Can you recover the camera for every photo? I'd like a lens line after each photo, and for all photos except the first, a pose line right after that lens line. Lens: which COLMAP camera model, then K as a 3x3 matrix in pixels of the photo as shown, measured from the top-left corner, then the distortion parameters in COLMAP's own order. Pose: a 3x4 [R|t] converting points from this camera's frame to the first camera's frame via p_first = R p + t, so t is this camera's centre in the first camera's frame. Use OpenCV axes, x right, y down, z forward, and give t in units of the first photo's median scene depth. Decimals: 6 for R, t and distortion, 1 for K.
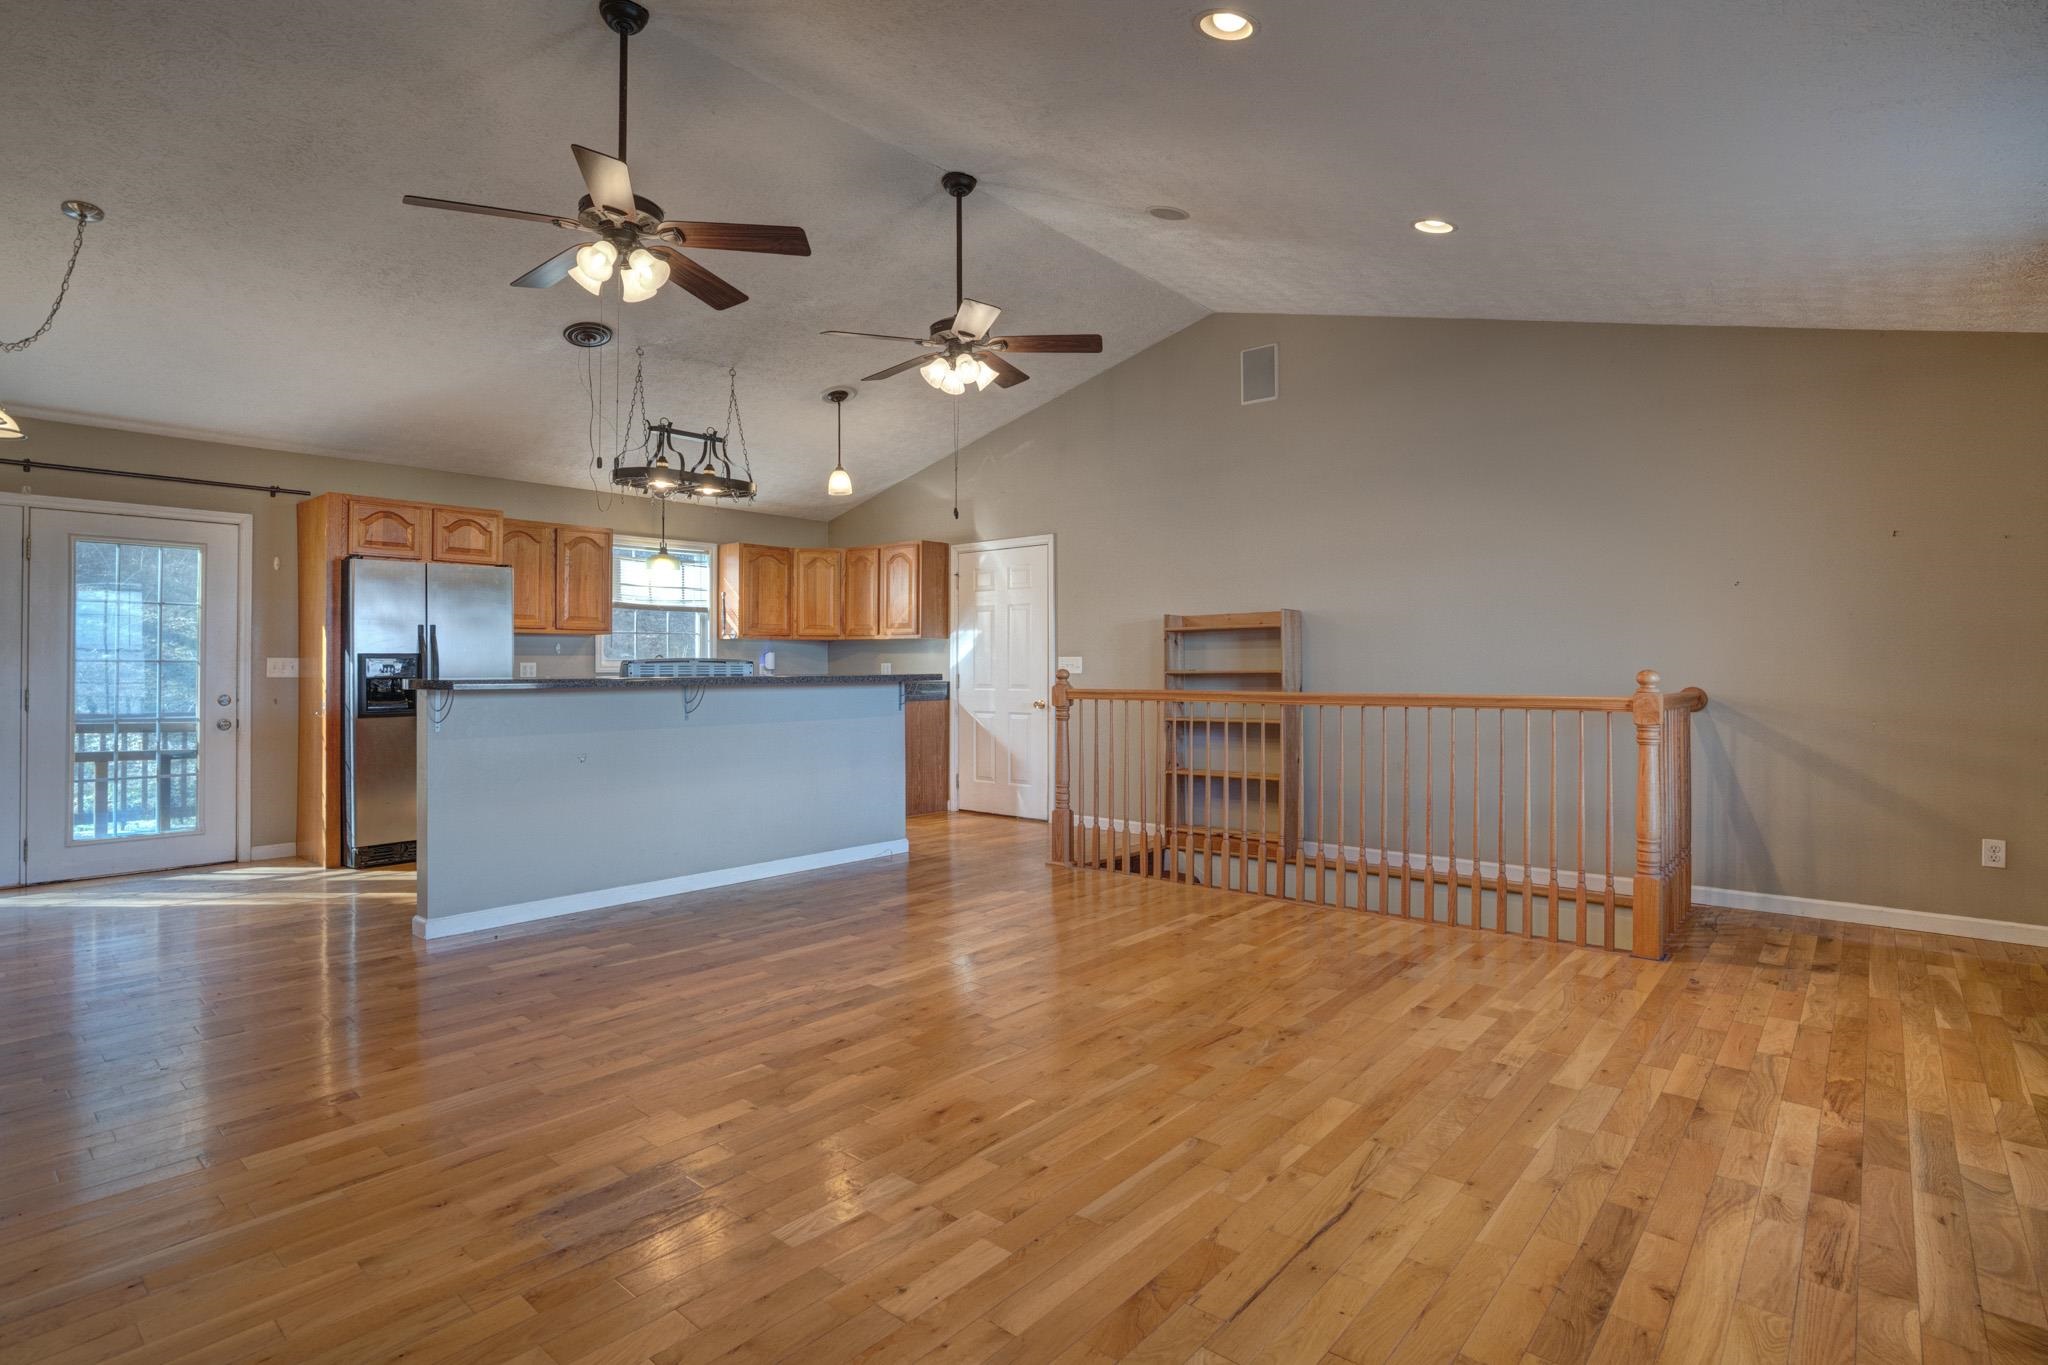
lens RADIAL K [[1026.6, 0, 1024.0], [0, 1026.6, 682.5], [0, 0, 1]] dist [-0.061399, 0.032868]
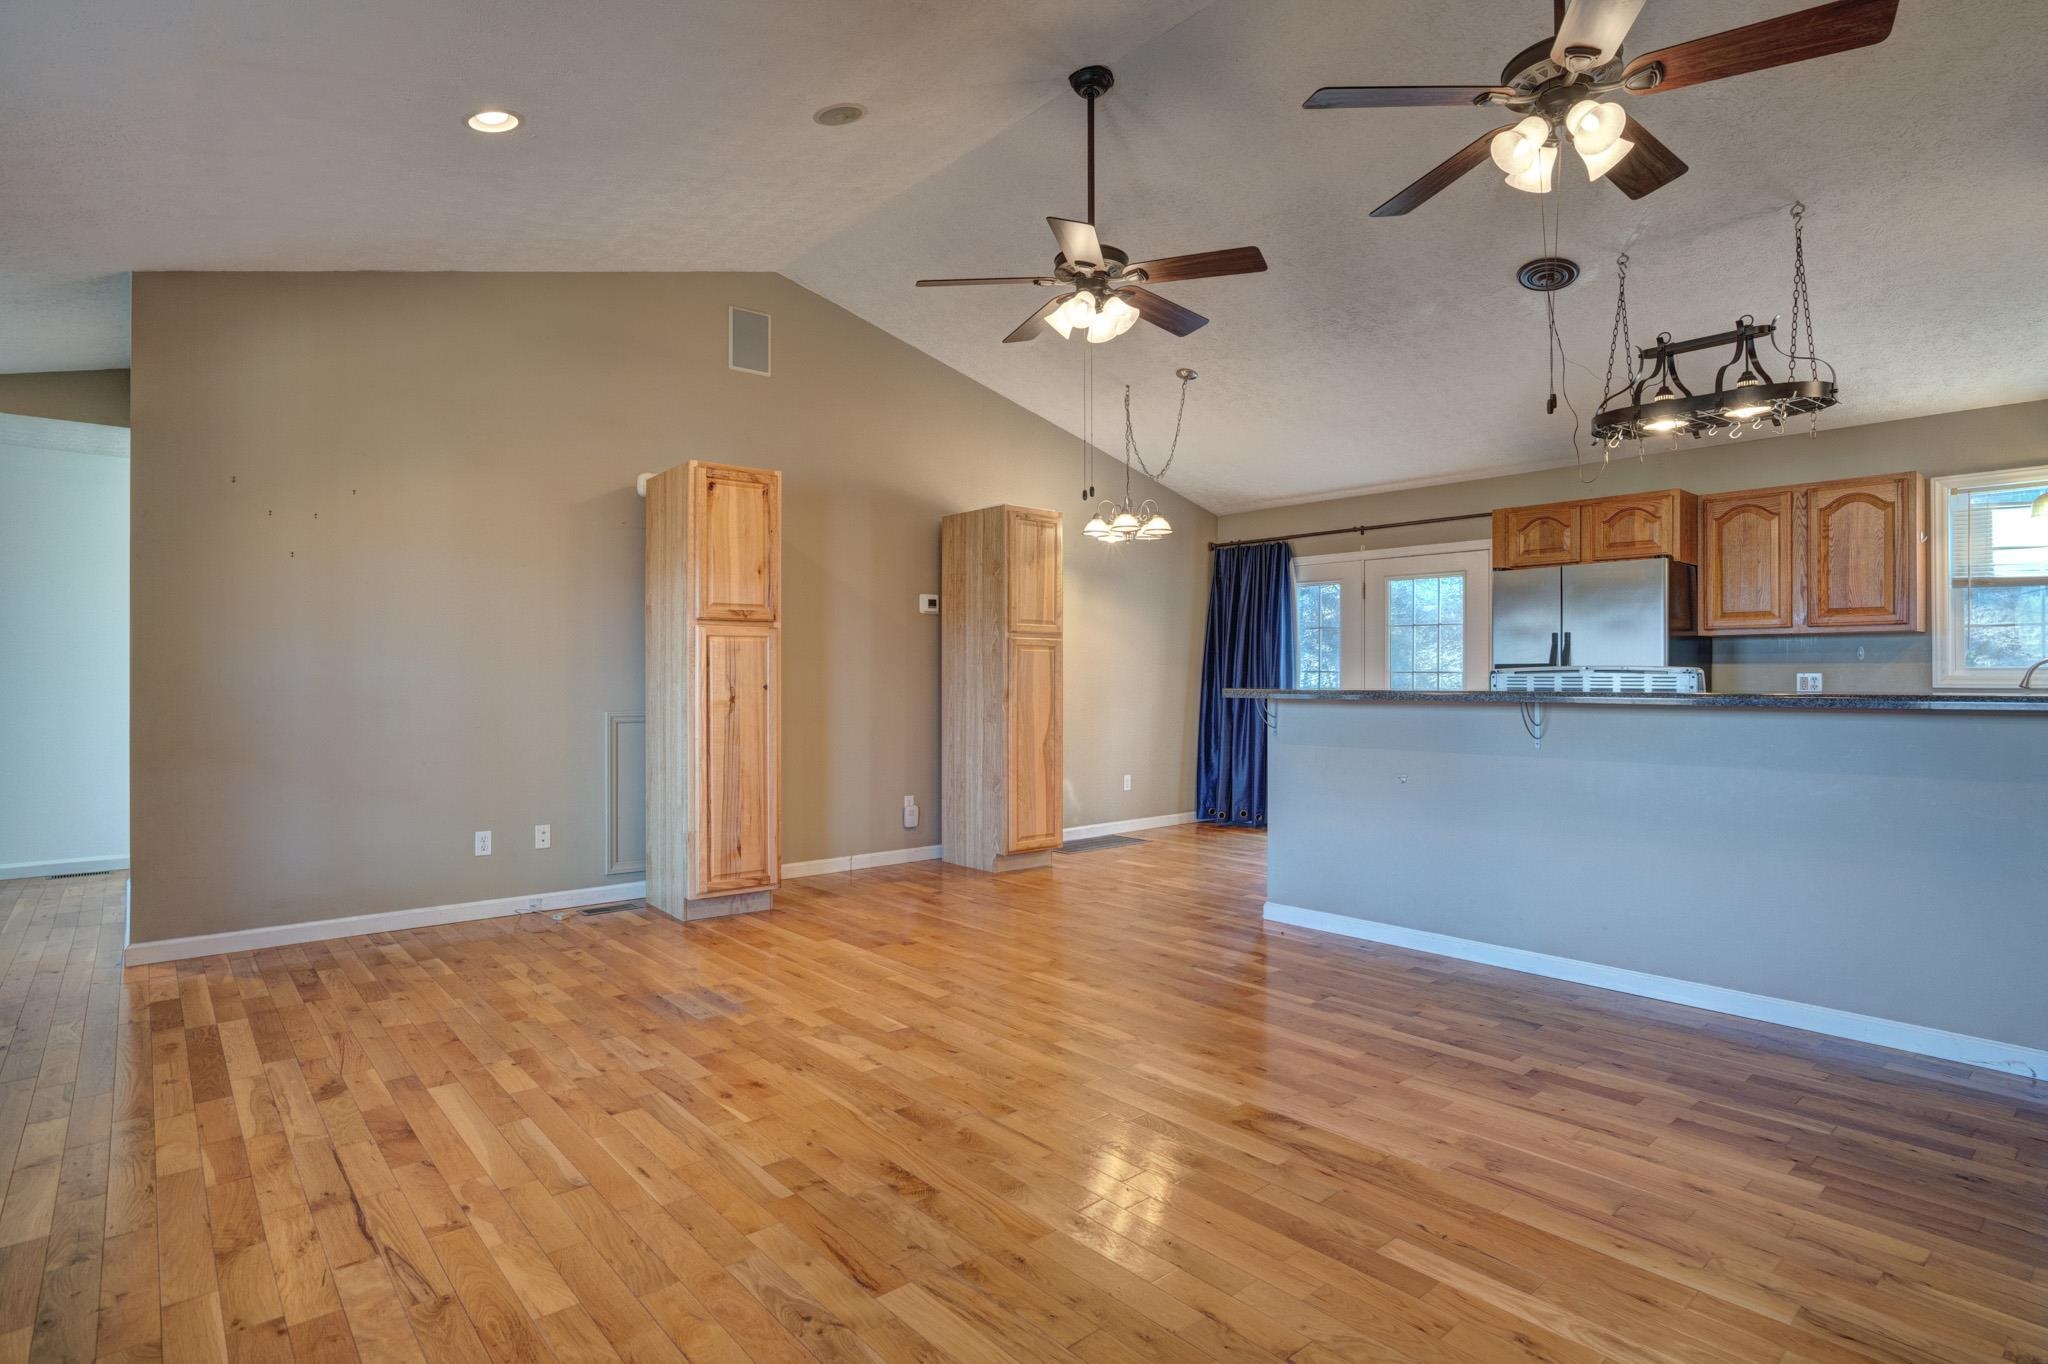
lens RADIAL K [[1065.5, 0, 1004.8], [0, 1065.5, 681.9], [0, 0, 1]] dist [-0.061990, 0.039695]
pose [[-0.165976, 0.004965, -0.986117, 0.421058], [-0.018883, 0.999788, 0.008212, -0.009377], [0.985949, 0.019984, -0.165847, 0.617177]]
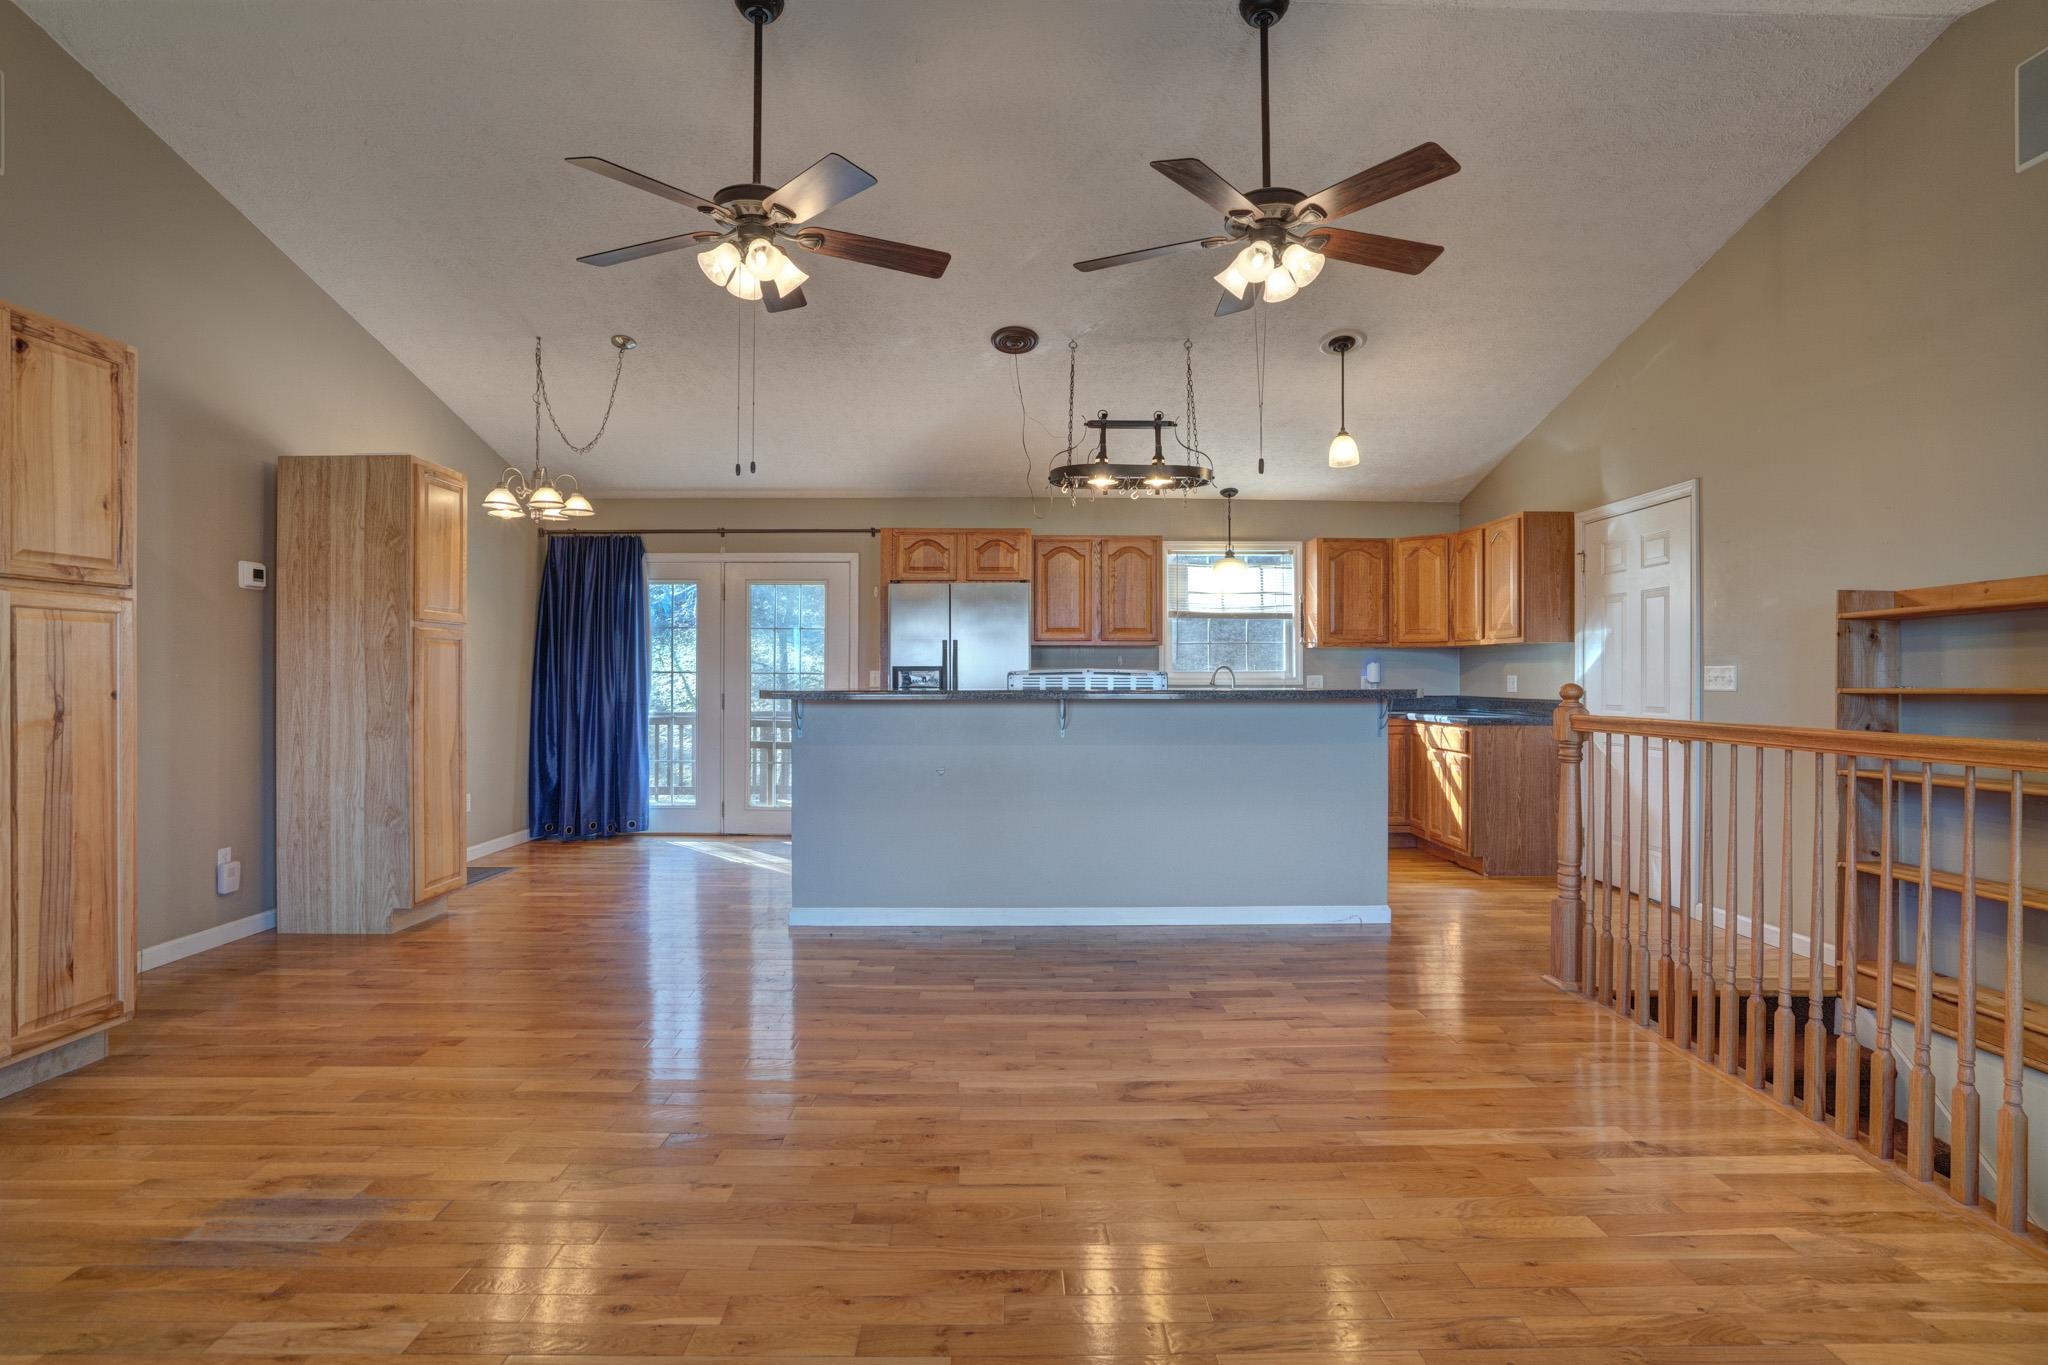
lens RADIAL K [[1026.6, 0, 1024.0], [0, 1026.6, 682.5], [0, 0, 1]] dist [-0.061399, 0.032868]
pose [[0.656123, 0.004888, -0.754638, 0.281498], [-0.015085, 0.999864, -0.006639, -0.004393], [0.754503, 0.015740, 0.656107, 0.312651]]
